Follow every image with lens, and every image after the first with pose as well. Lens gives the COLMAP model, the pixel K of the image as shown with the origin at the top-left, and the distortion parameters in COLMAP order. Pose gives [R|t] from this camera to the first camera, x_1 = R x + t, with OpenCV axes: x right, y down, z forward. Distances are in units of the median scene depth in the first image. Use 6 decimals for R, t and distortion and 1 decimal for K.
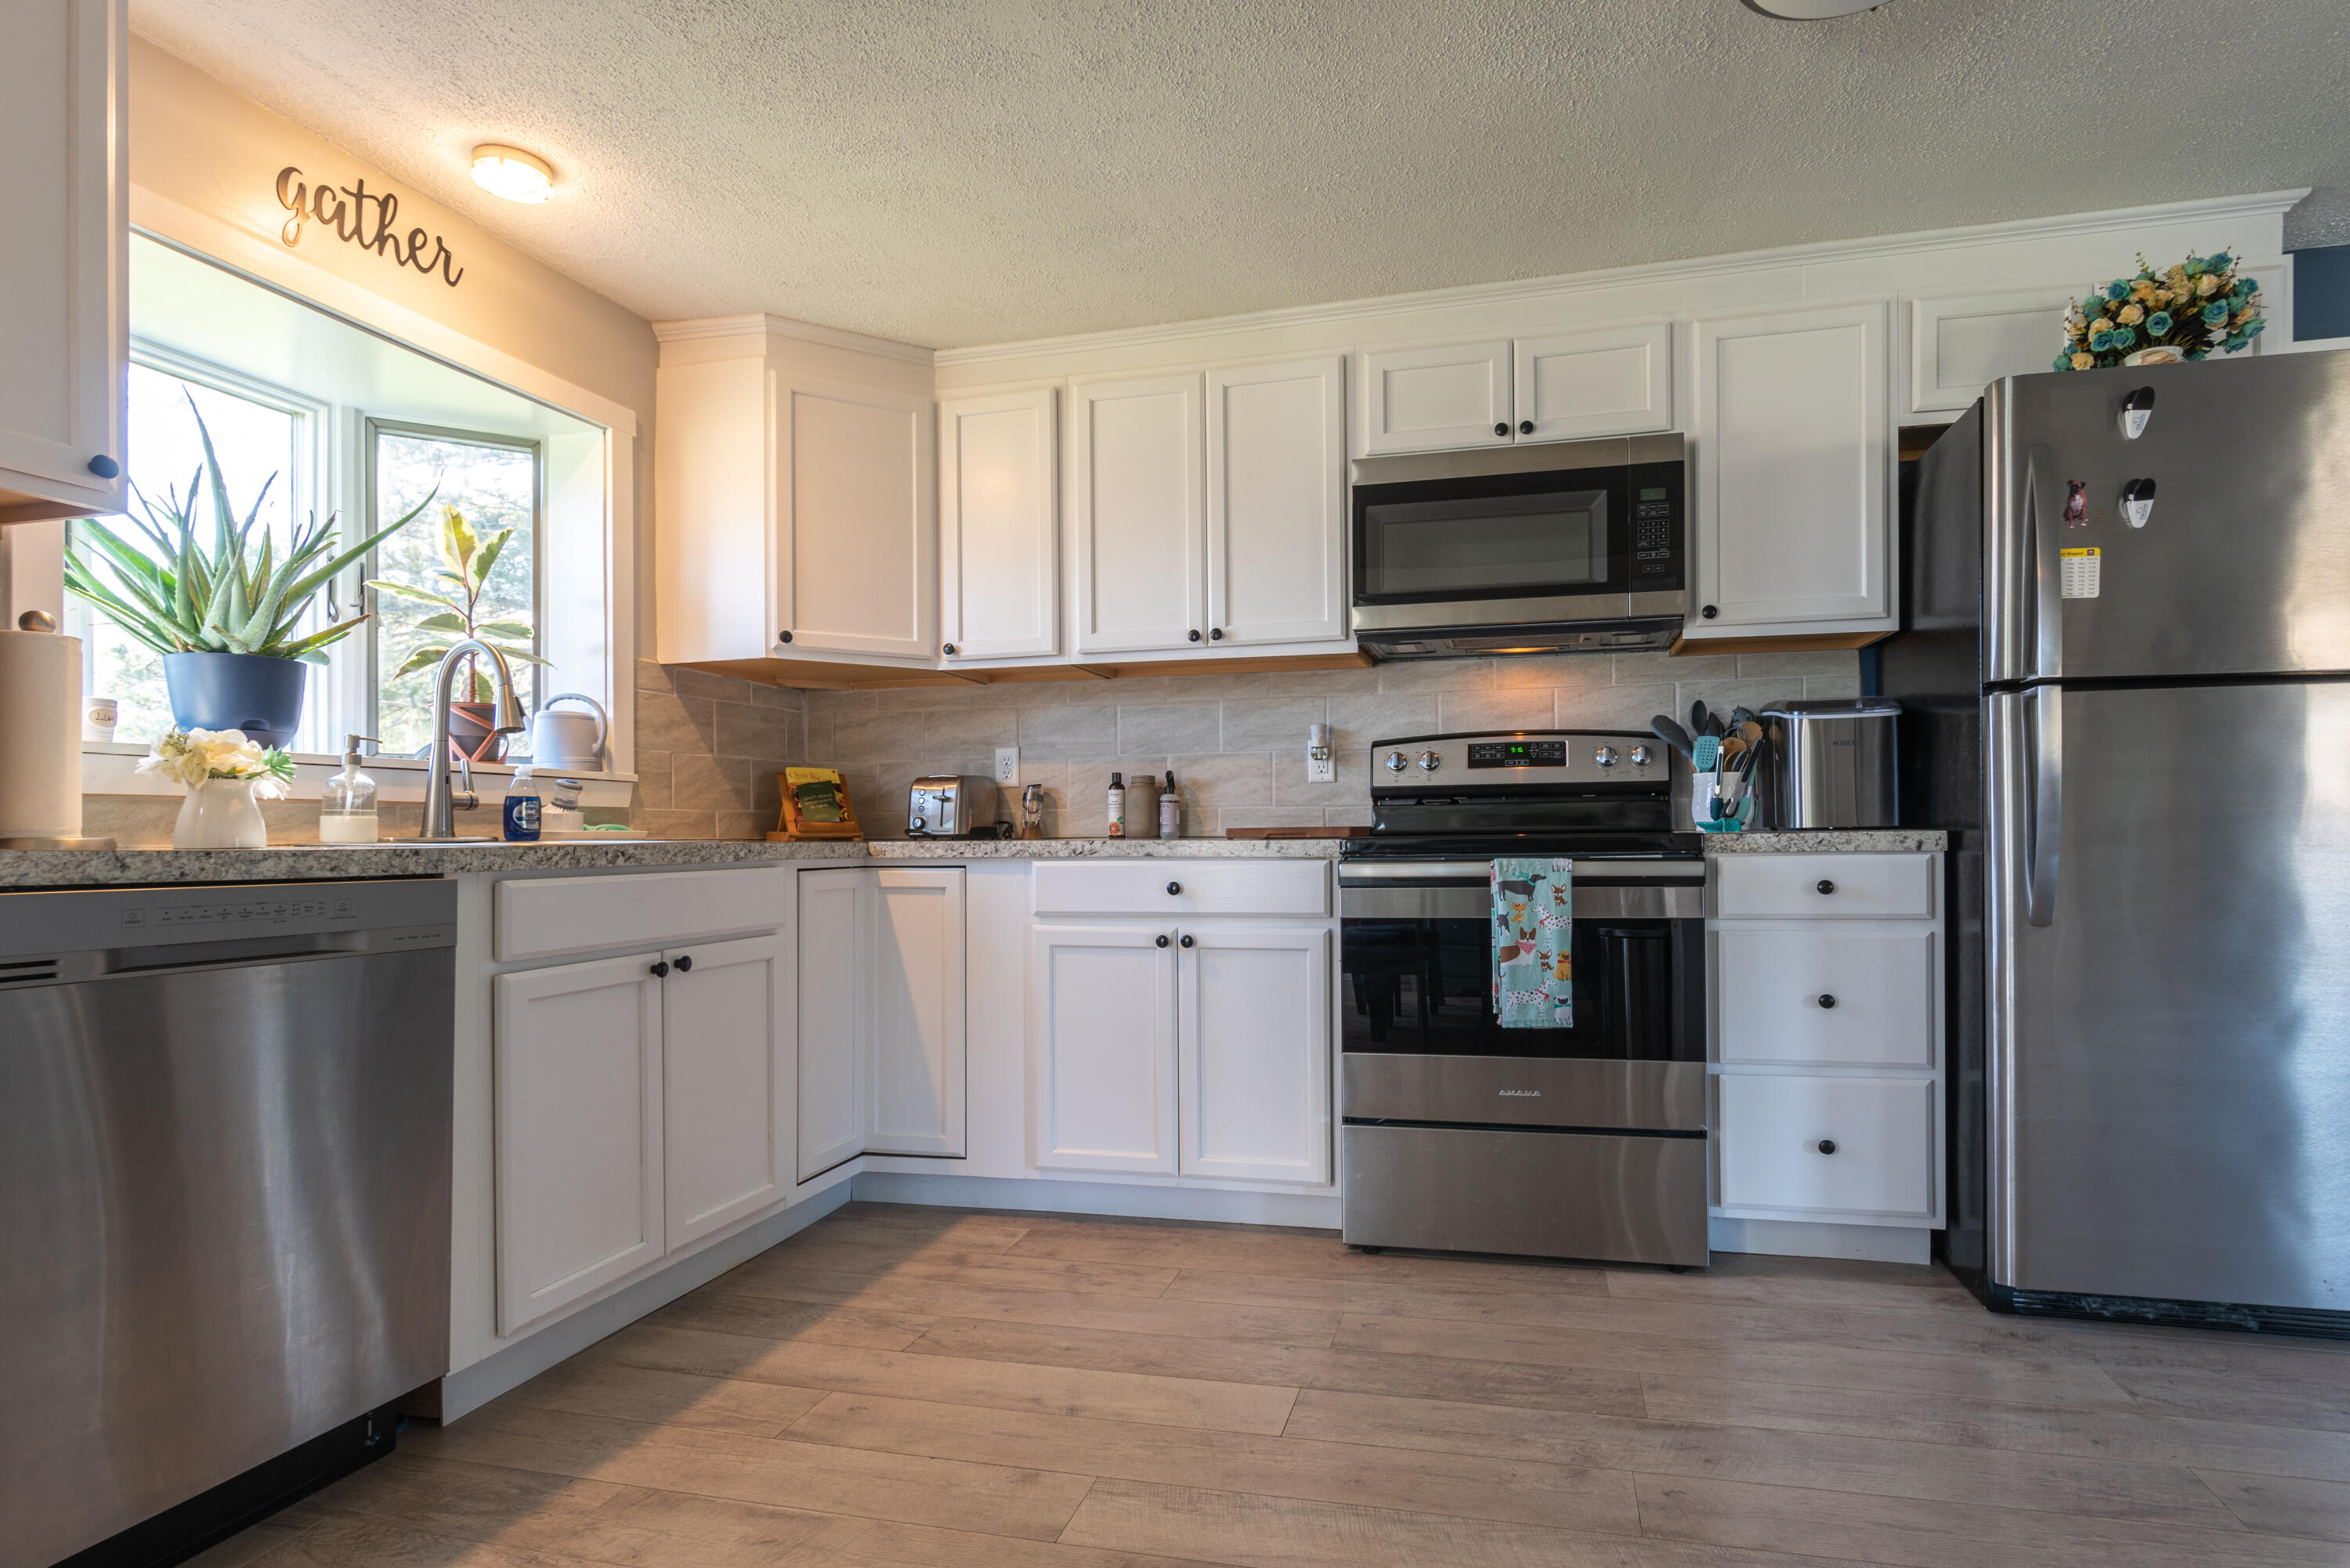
lens RADIAL K [[1177.2, 0, 1288.6], [0, 1177.2, 822.6], [0, 0, 1]] dist [-0.002194, -0.000383]
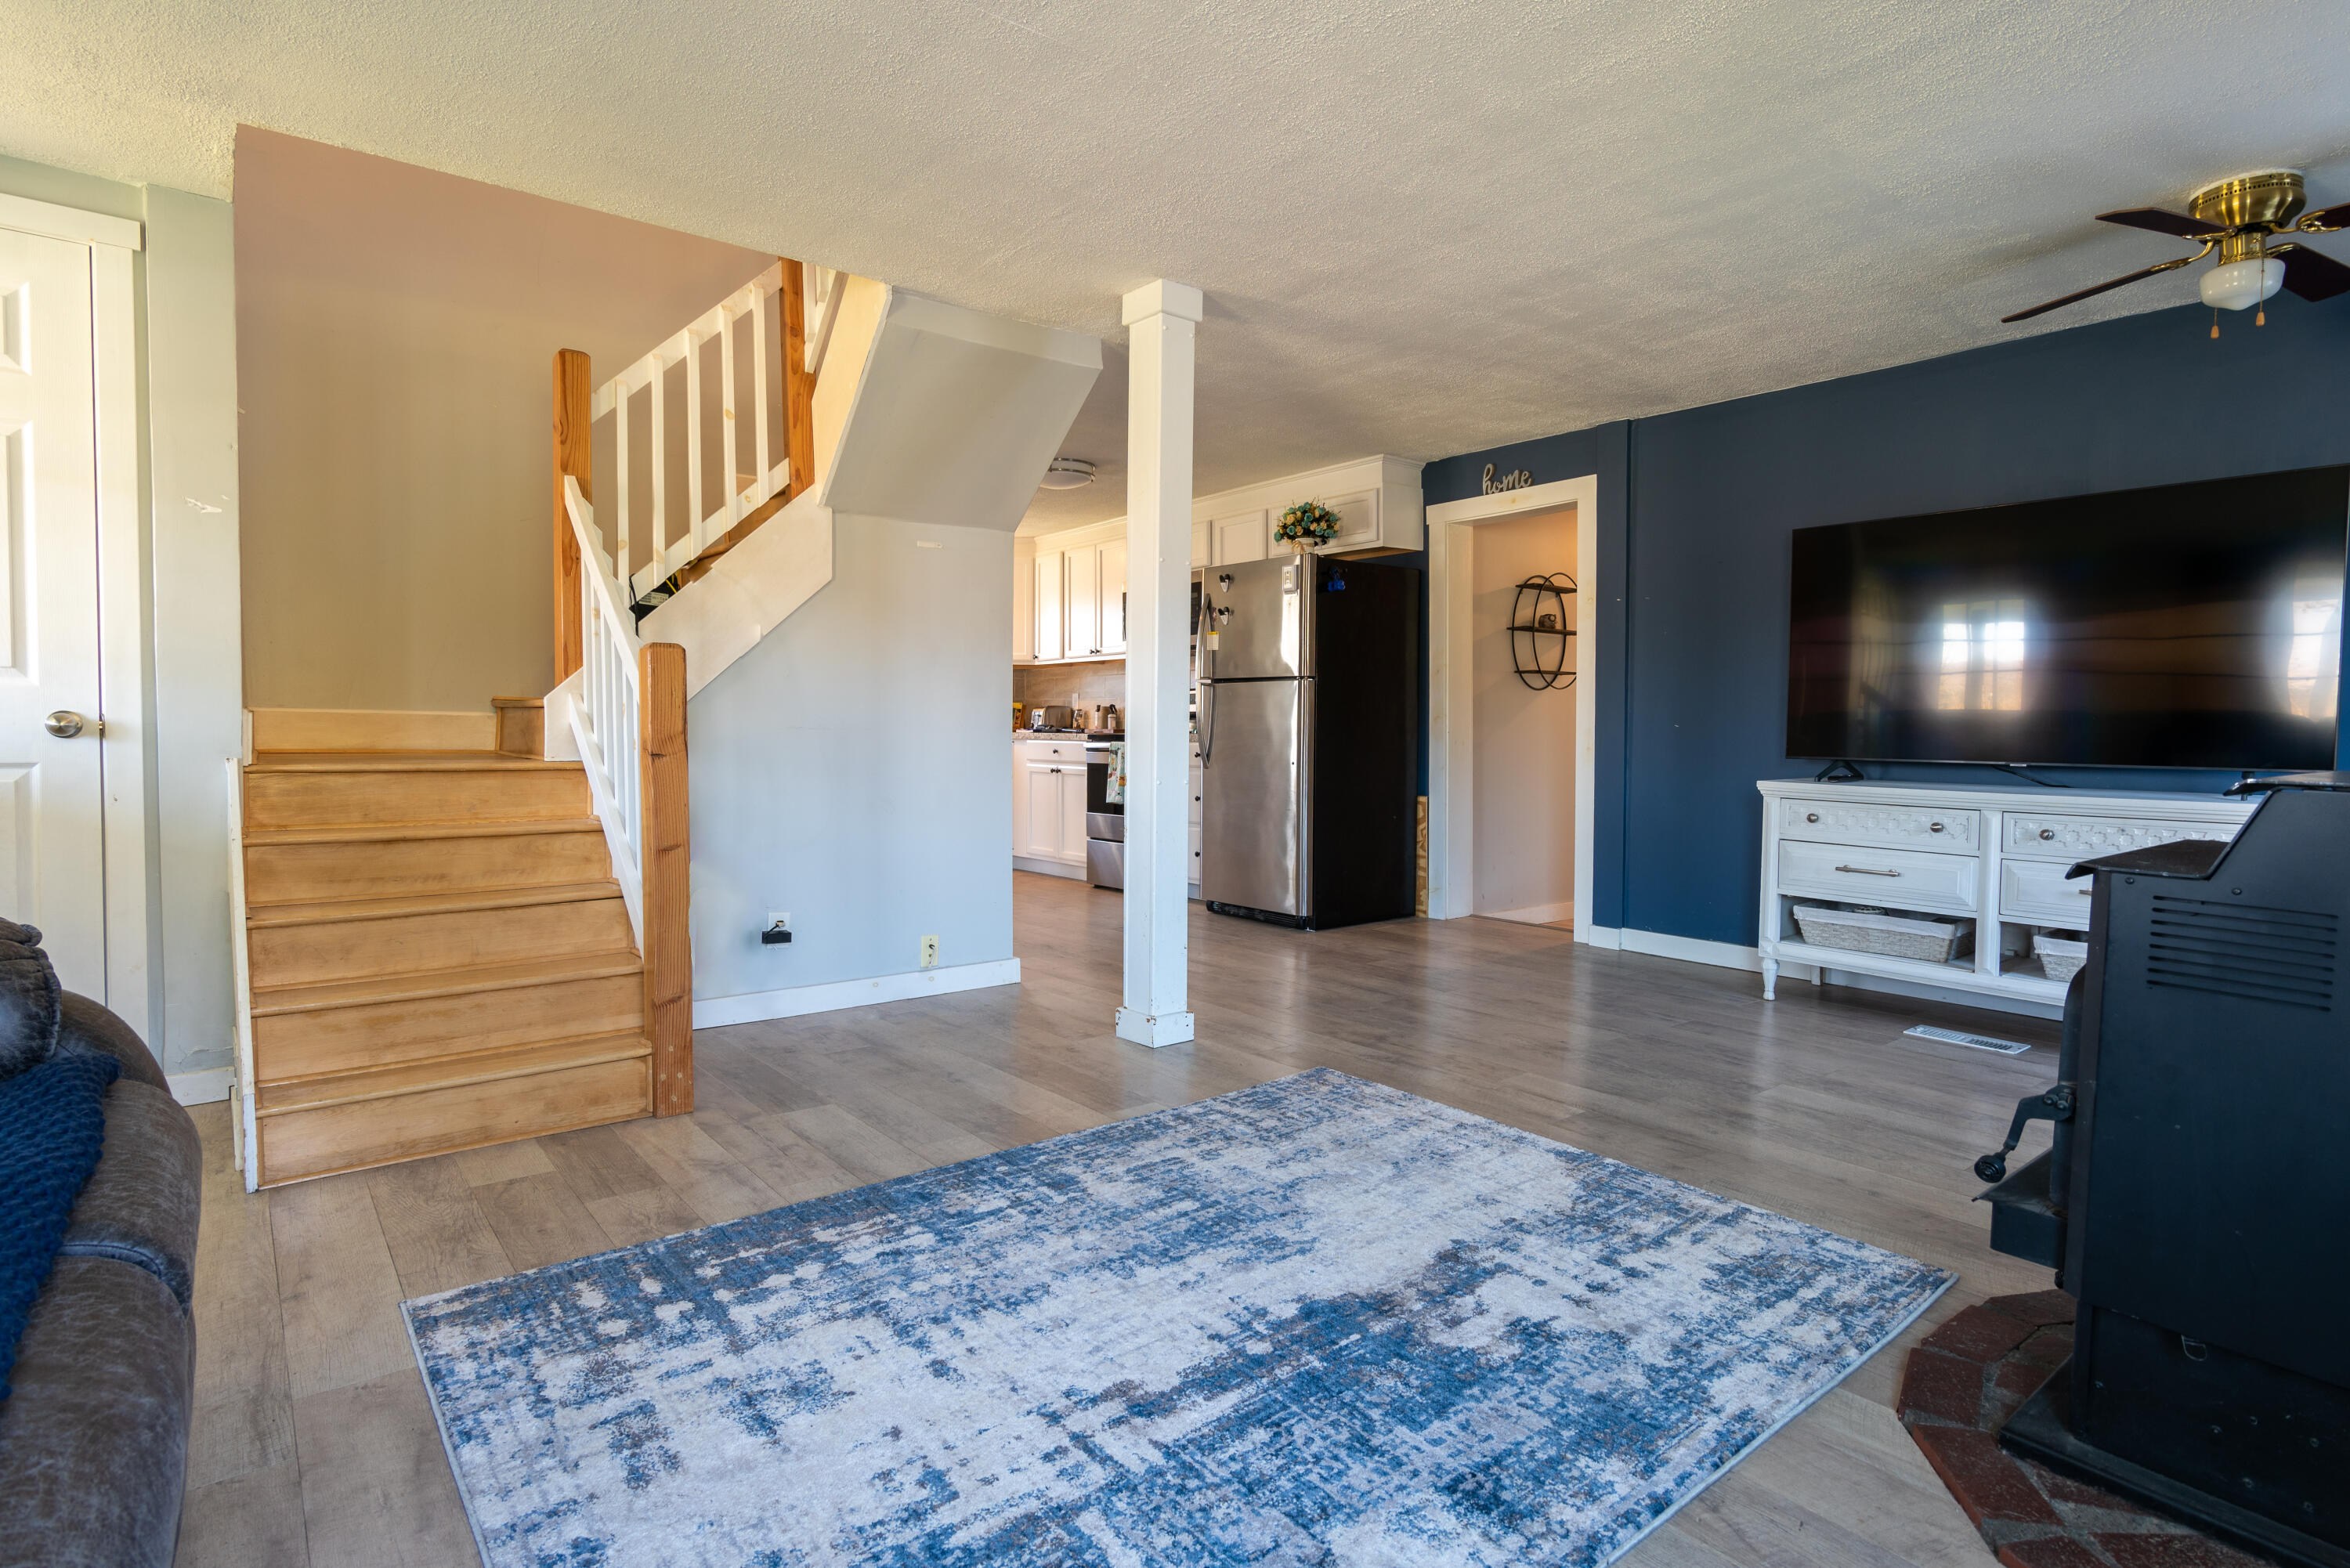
lens RADIAL K [[1201.8, 0, 1175.0], [0, 1201.8, 784.0], [0, 0, 1]] dist [0.000646, -0.000547]
pose [[0.775453, 0.042029, -0.630005, 2.028776], [-0.006083, 0.998233, 0.059108, -0.037016], [0.631376, -0.042003, 0.774338, -1.063476]]
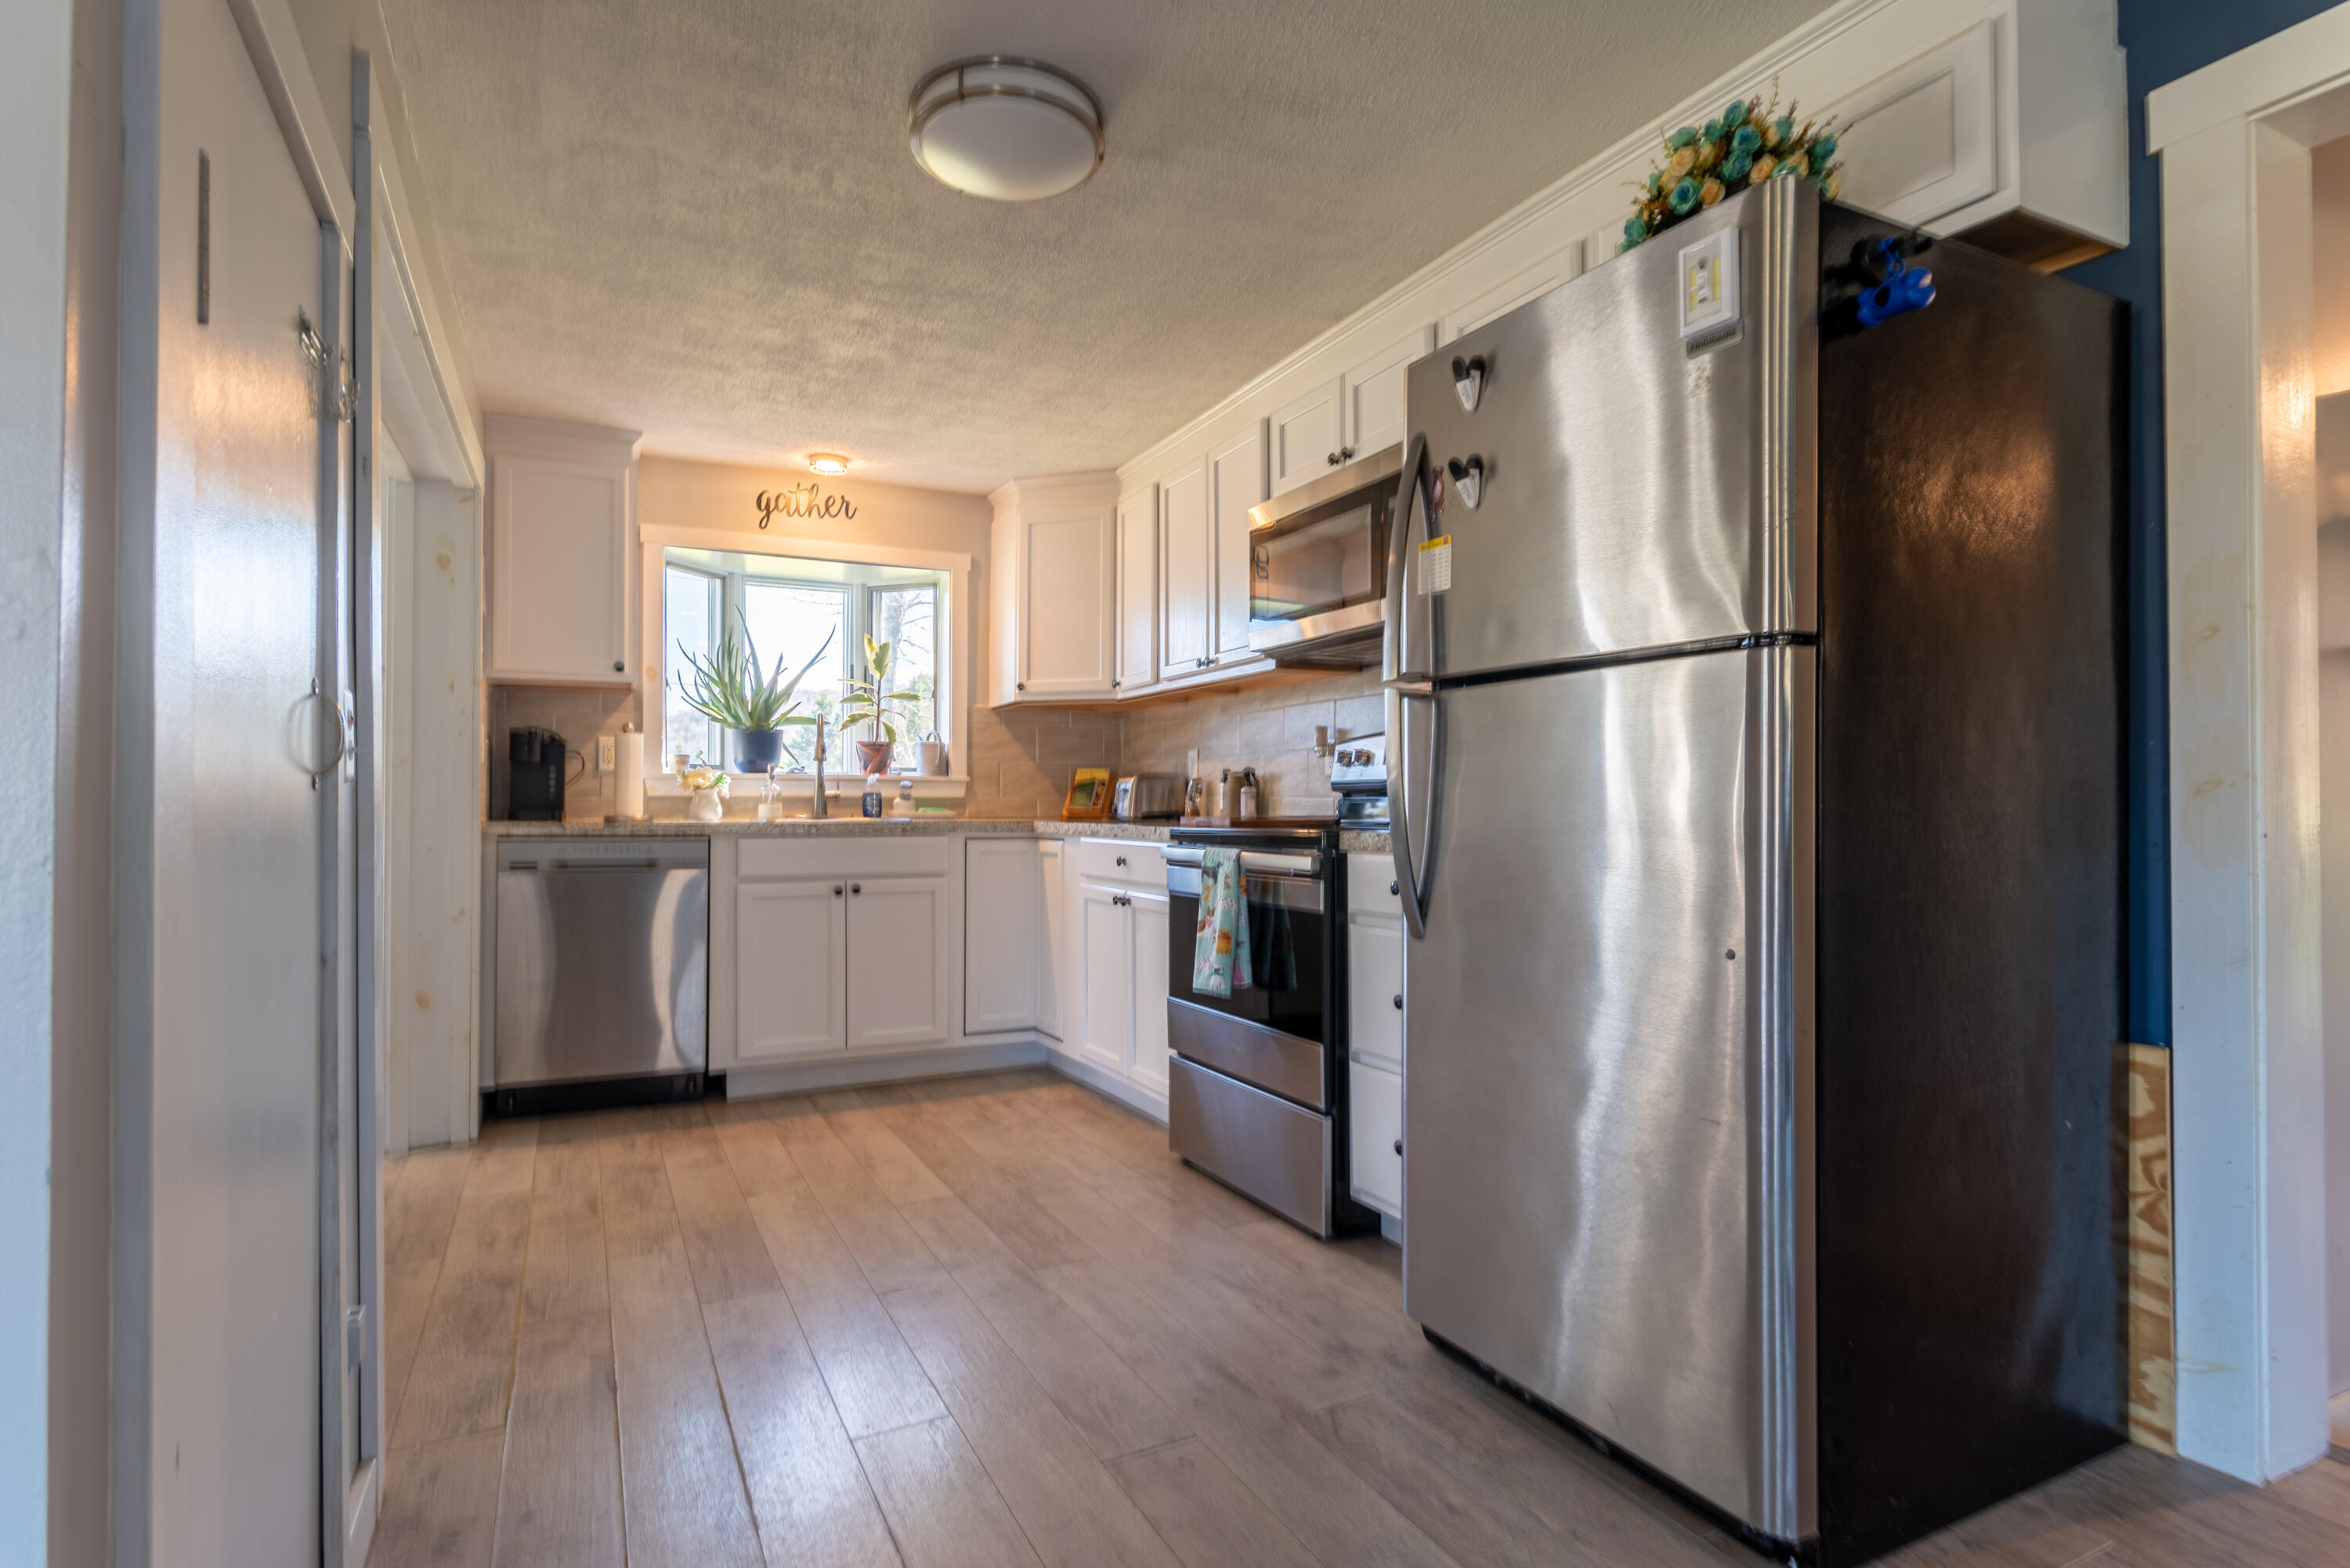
lens RADIAL K [[1201.8, 0, 1175.0], [0, 1201.8, 784.0], [0, 0, 1]] dist [0.000646, -0.000547]
pose [[0.631135, -0.003052, -0.775667, 1.089794], [-0.002101, 0.999982, -0.005644, -0.026815], [0.775670, 0.005192, 0.631117, 0.197924]]
